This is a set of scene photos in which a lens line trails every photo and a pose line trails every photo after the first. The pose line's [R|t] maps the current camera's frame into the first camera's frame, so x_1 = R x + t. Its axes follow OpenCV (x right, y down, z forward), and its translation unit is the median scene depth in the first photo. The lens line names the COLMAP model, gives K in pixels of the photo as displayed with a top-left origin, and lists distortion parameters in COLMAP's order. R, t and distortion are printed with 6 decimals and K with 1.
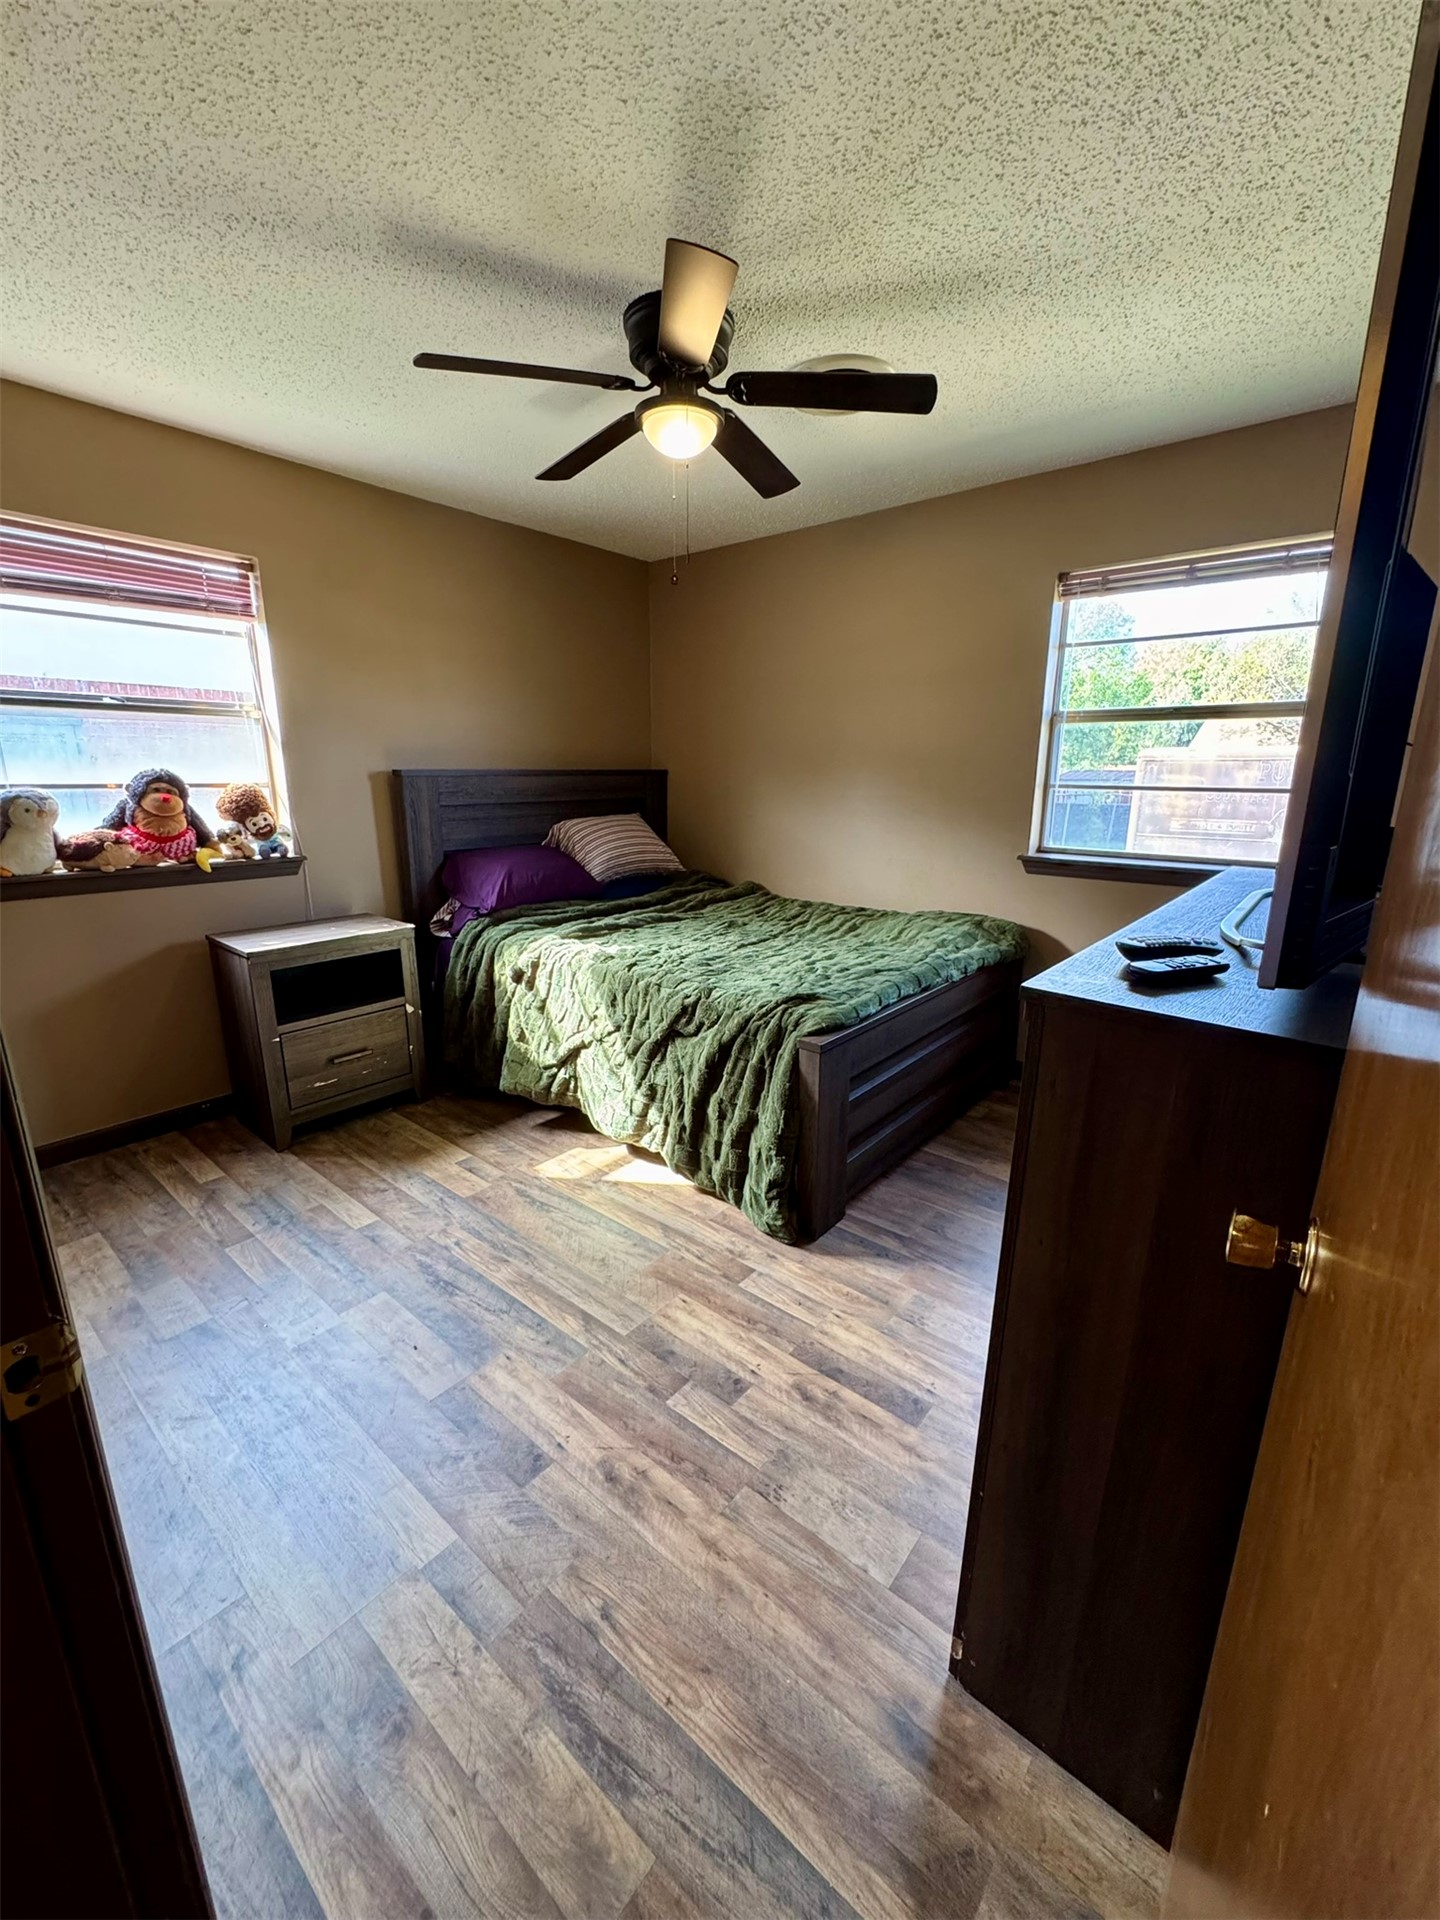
lens RADIAL K [[769.2, 0, 720.0], [0, 769.2, 960.0], [0, 0, 1]] dist [-0.005207, 0.000381]
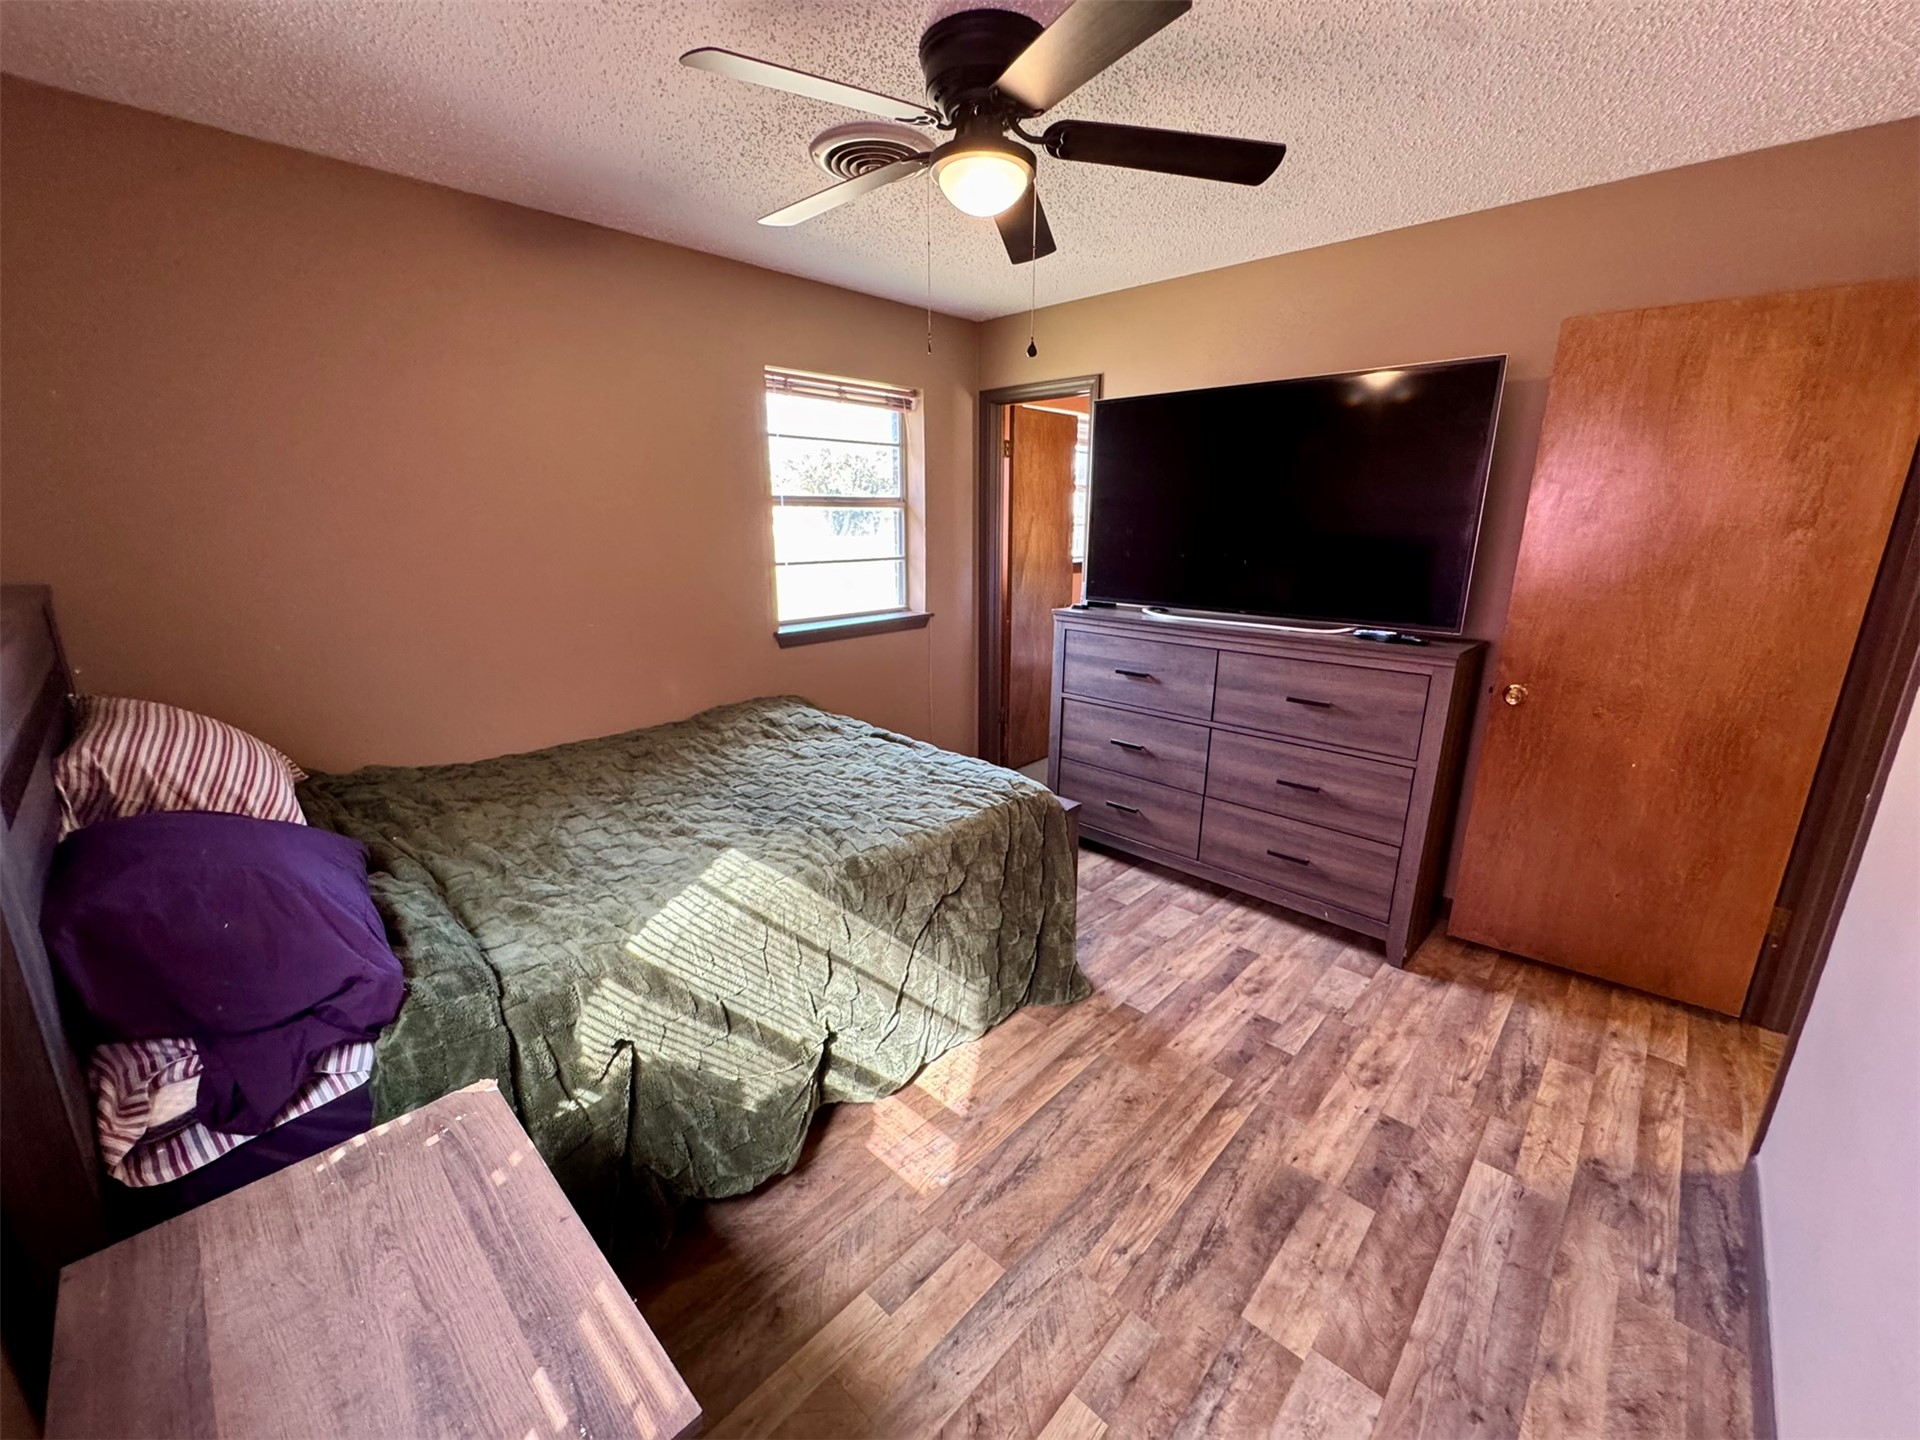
lens RADIAL K [[769.2, 0, 960.0], [0, 769.2, 720.6], [0, 0, 1]] dist [-0.005207, 0.000381]
pose [[0.065278, -0.263484, 0.962453, -0.720955], [0.239499, 0.940454, 0.241218, -0.247269], [-0.968700, 0.214760, 0.124495, 0.745952]]
